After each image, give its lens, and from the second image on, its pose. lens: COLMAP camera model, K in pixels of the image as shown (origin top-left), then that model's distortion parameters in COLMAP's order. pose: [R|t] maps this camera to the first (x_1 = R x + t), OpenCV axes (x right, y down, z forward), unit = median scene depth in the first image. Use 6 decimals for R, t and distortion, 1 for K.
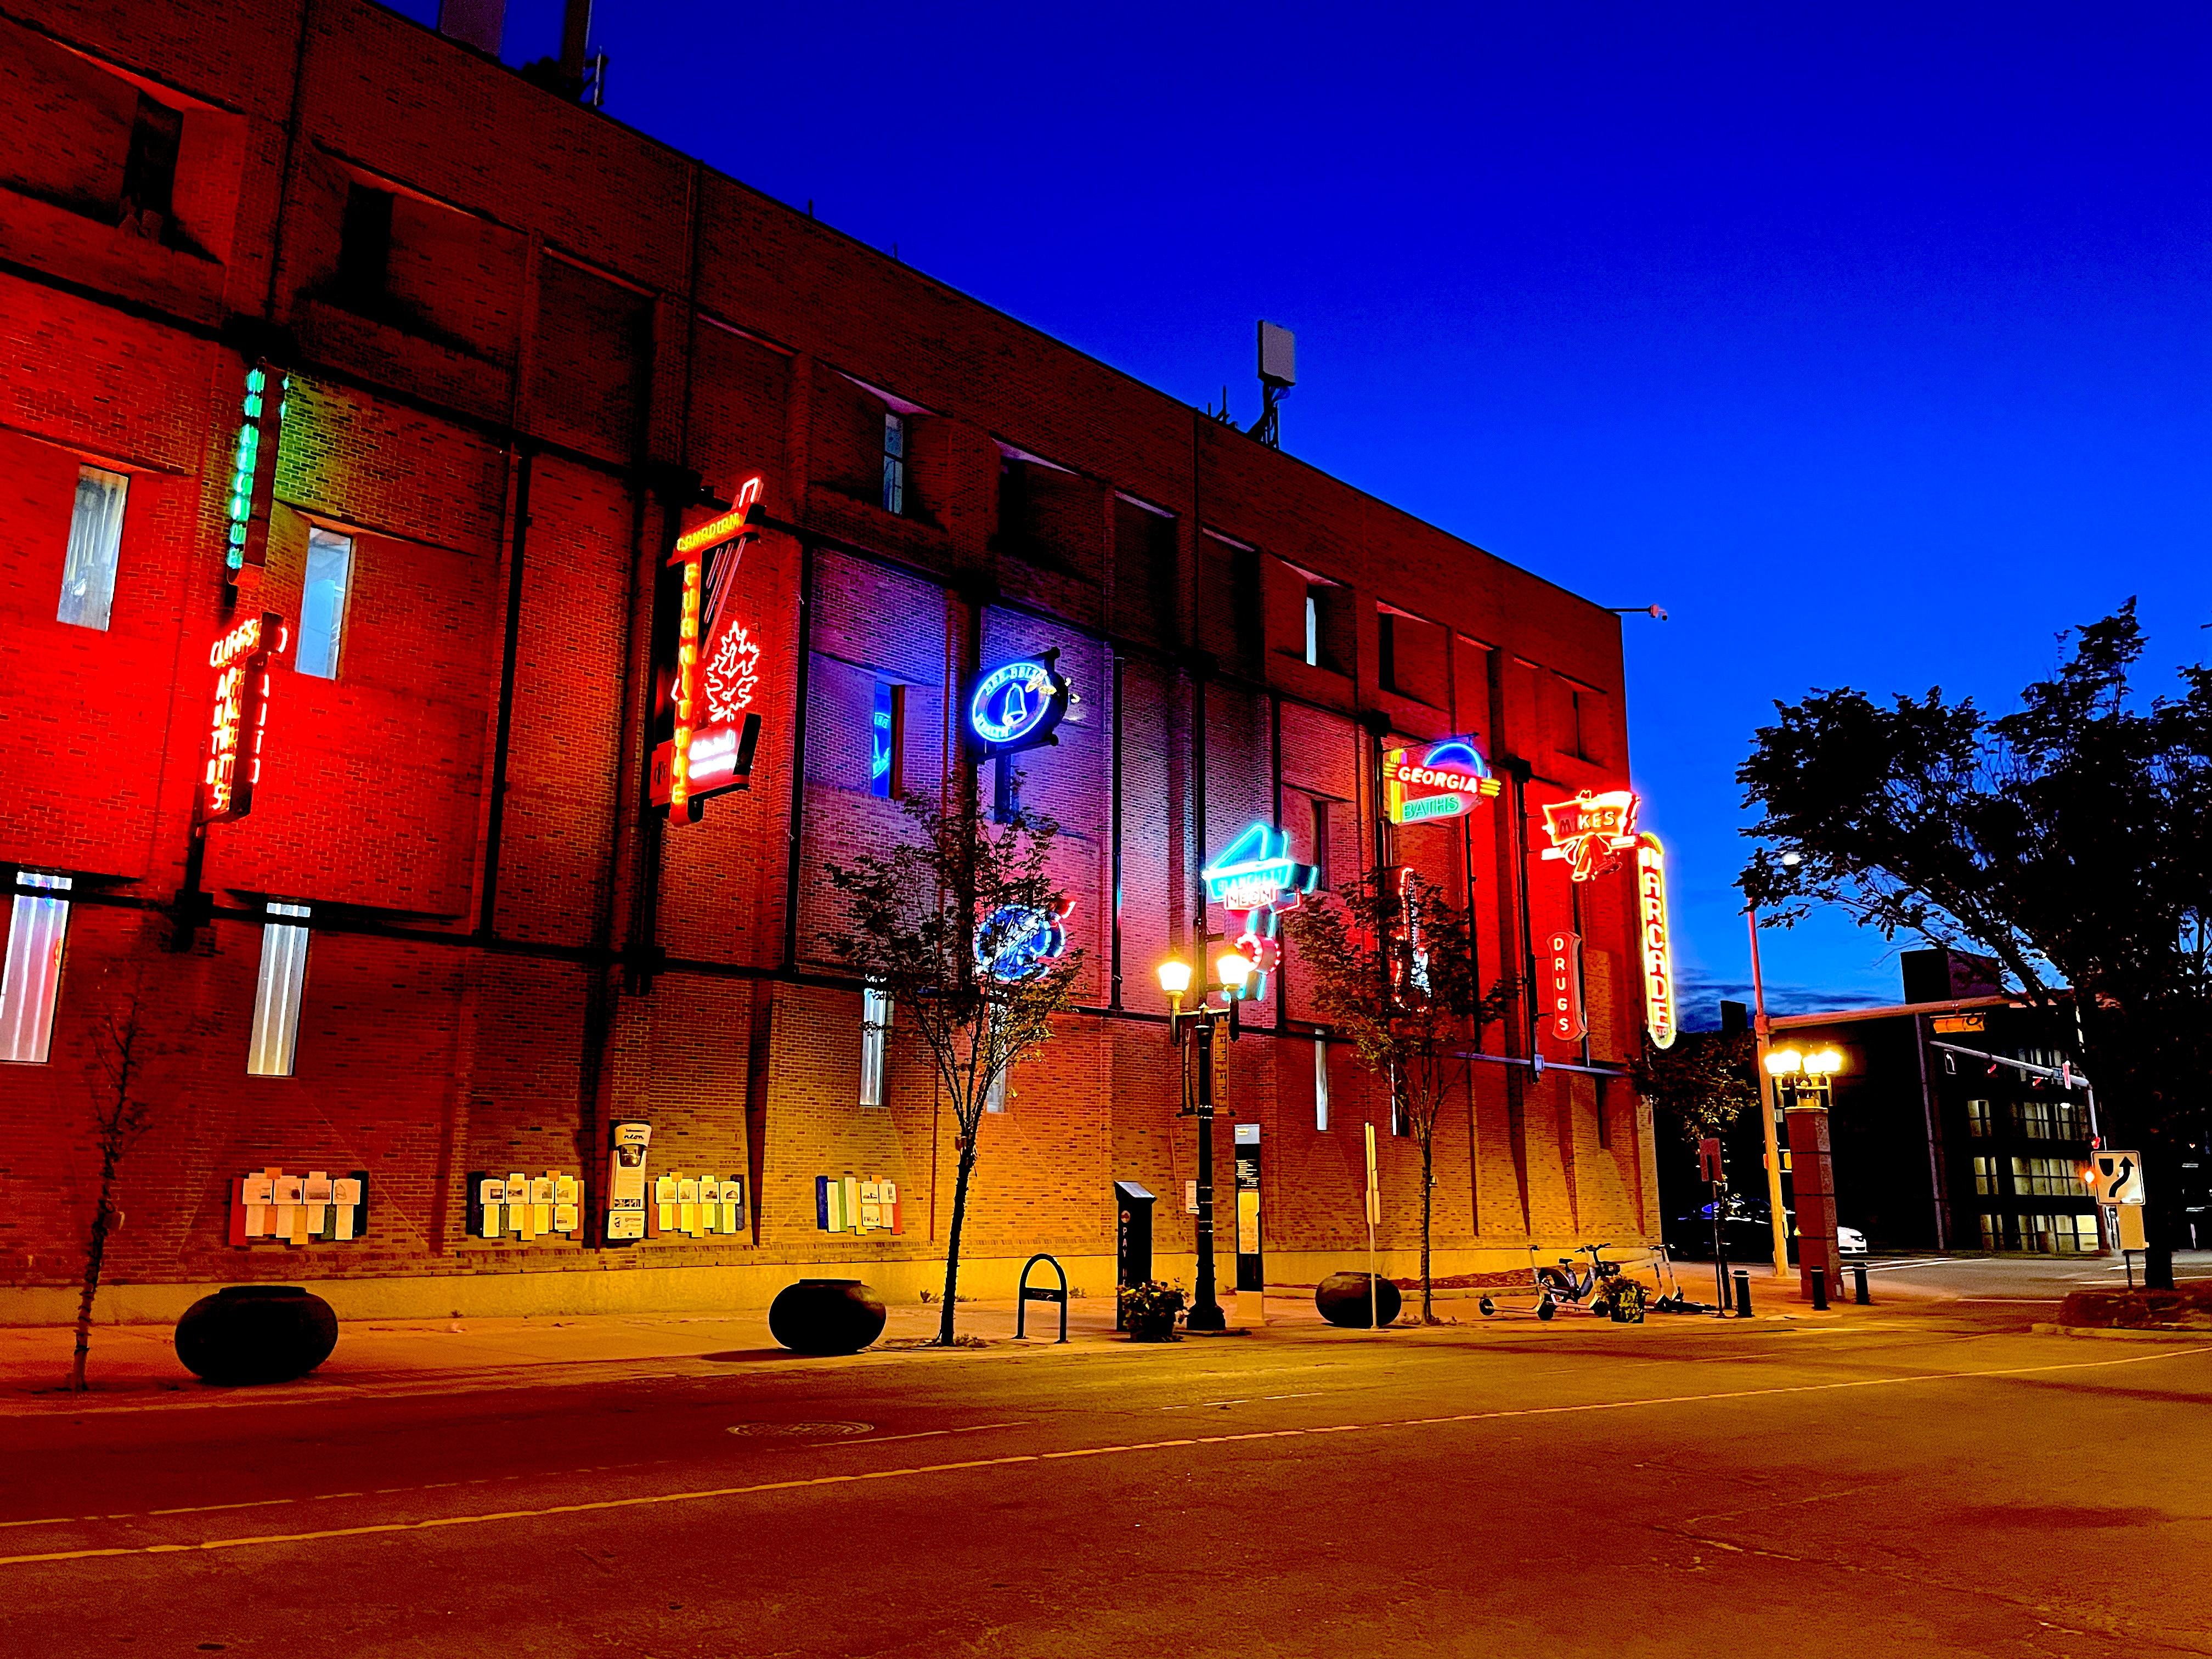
lens RADIAL K [[1680.3, 0, 1110.8], [0, 1680.3, 842.0], [0, 0, 1]] dist [0.113293, -0.147813]
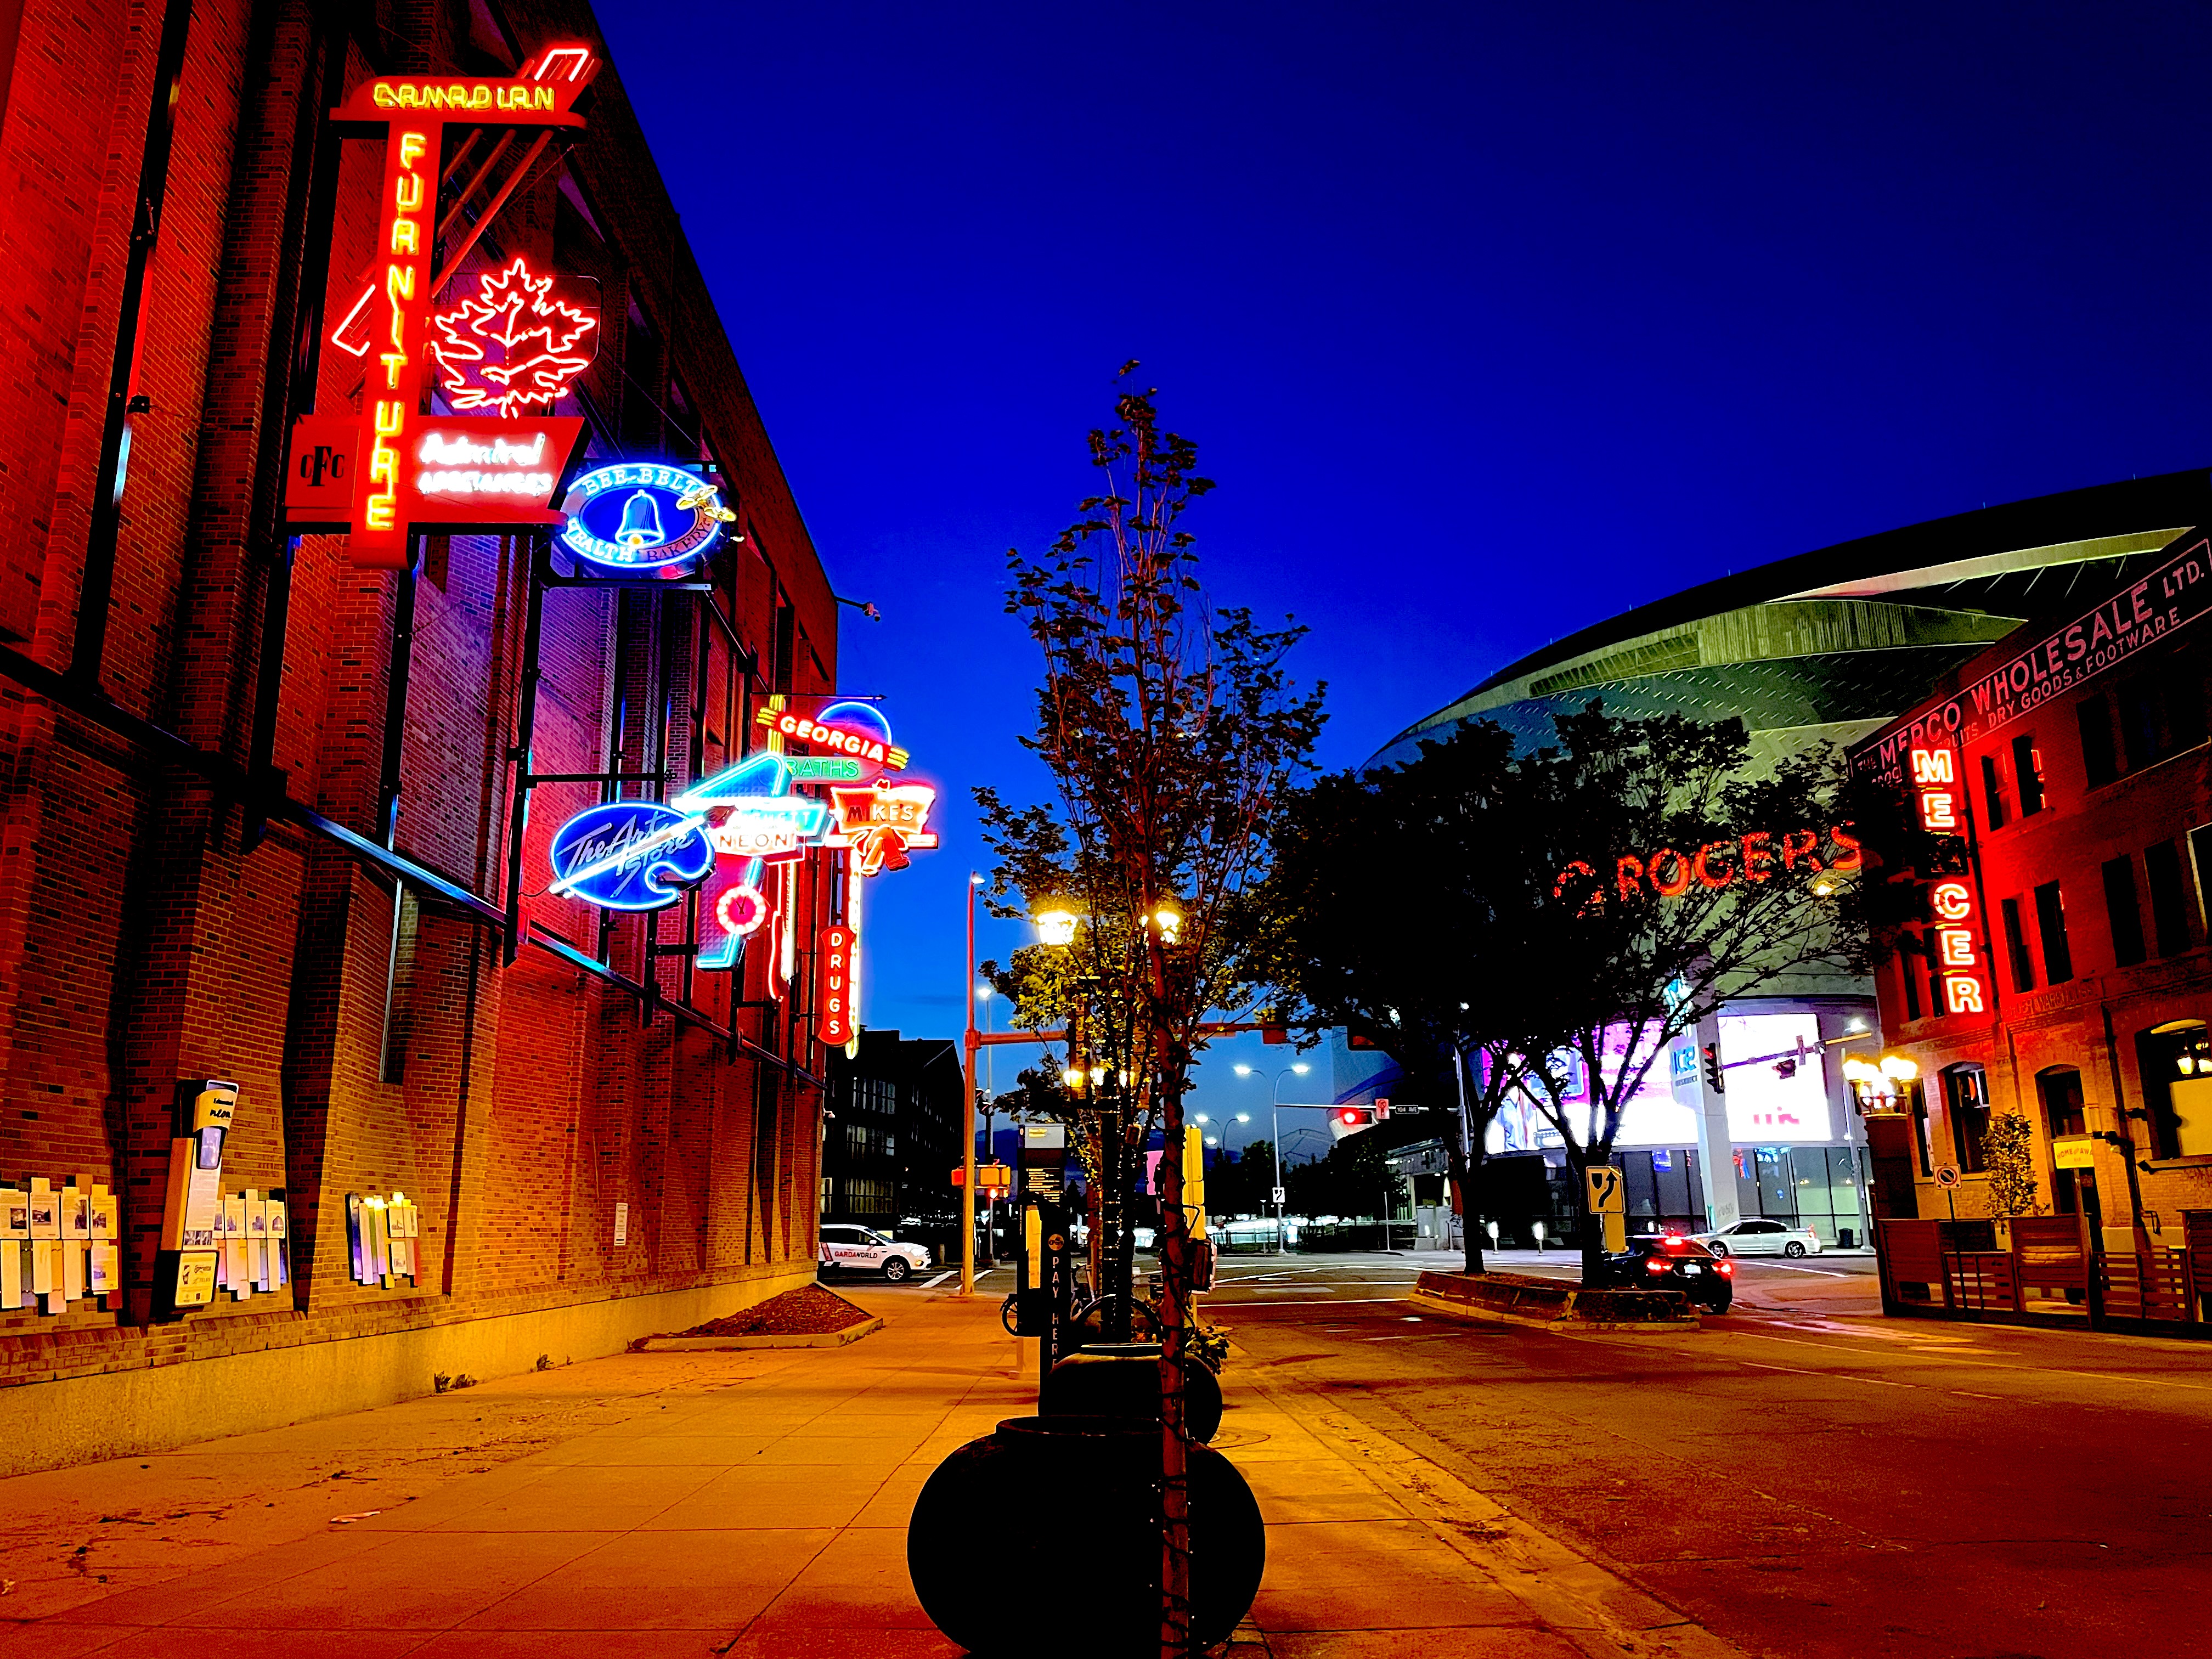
lens RADIAL K [[1682.1, 0, 1133.5], [0, 1682.1, 818.5], [0, 0, 1]] dist [0.103584, -0.133016]
pose [[0.697683, 0.155885, 0.699241, -0.463958], [-0.135659, 0.987128, -0.084708, 0.087147], [-0.703445, -0.035759, 0.709850, 0.411688]]
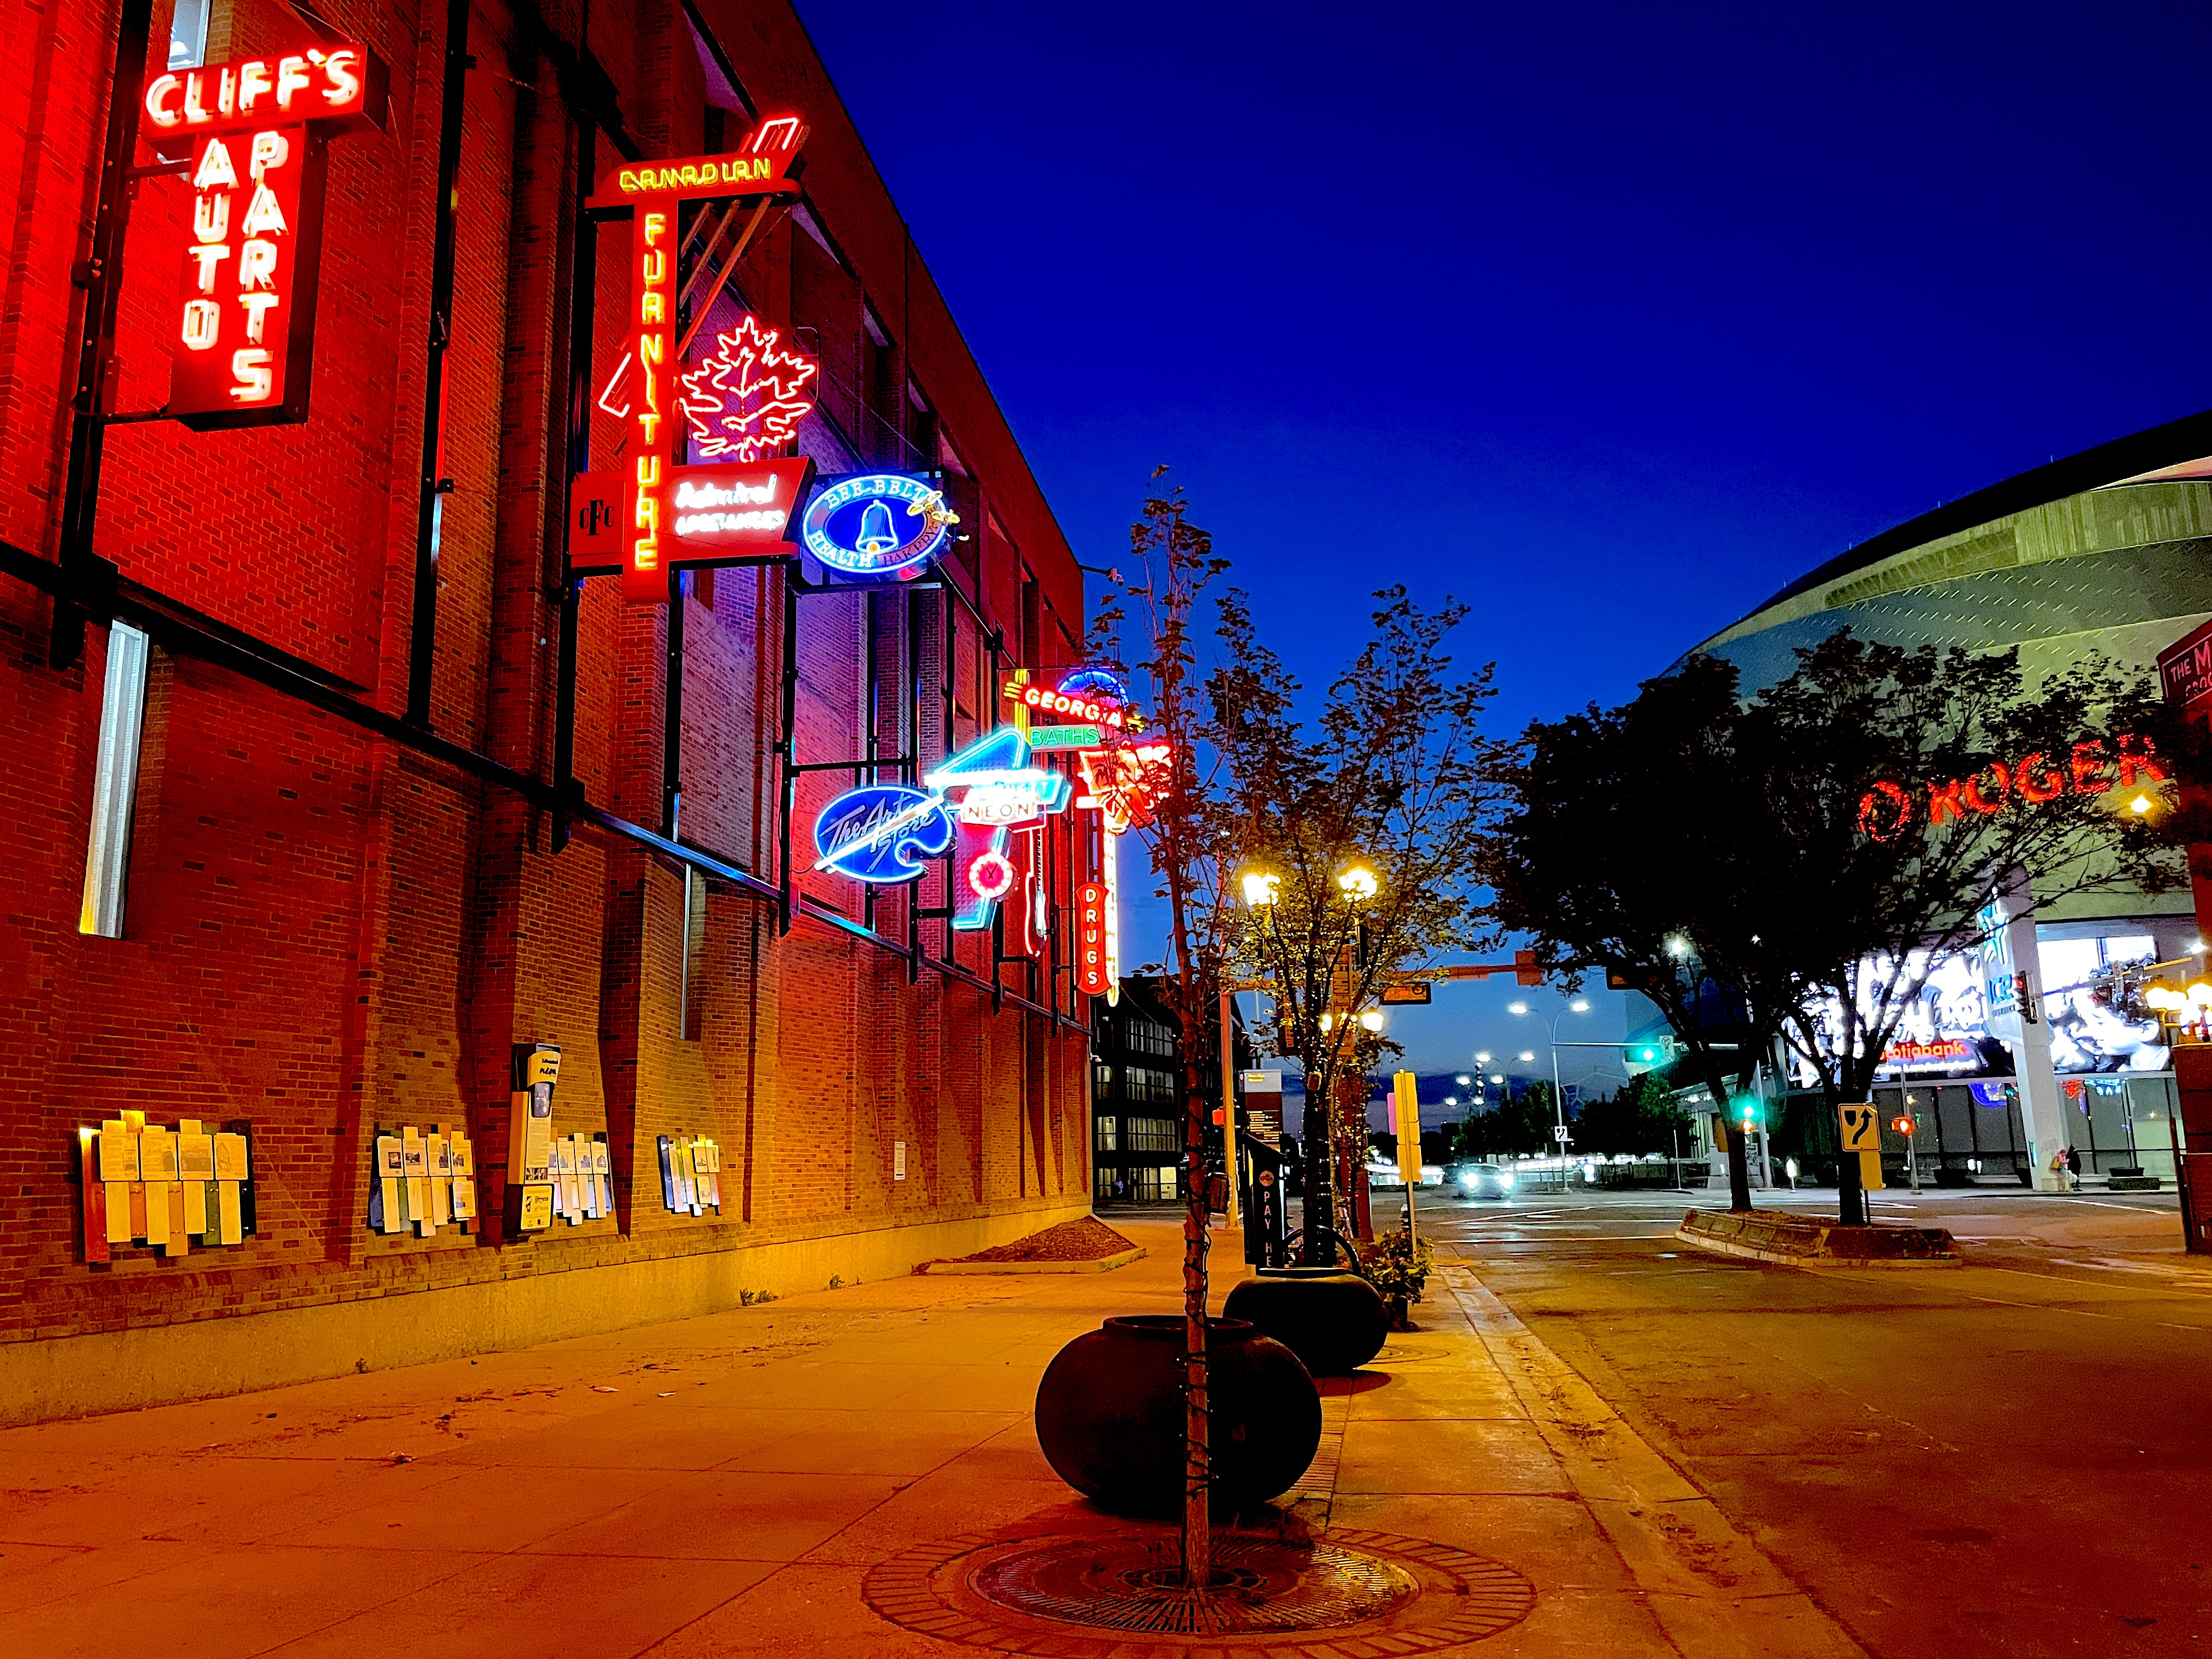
lens RADIAL K [[1680.3, 0, 1110.8], [0, 1680.3, 842.0], [0, 0, 1]] dist [0.113293, -0.147813]
pose [[0.815792, 0.093723, 0.570701, -0.473892], [-0.103348, 0.994523, -0.015592, 0.074370], [-0.569036, -0.046261, 0.821010, 0.350329]]
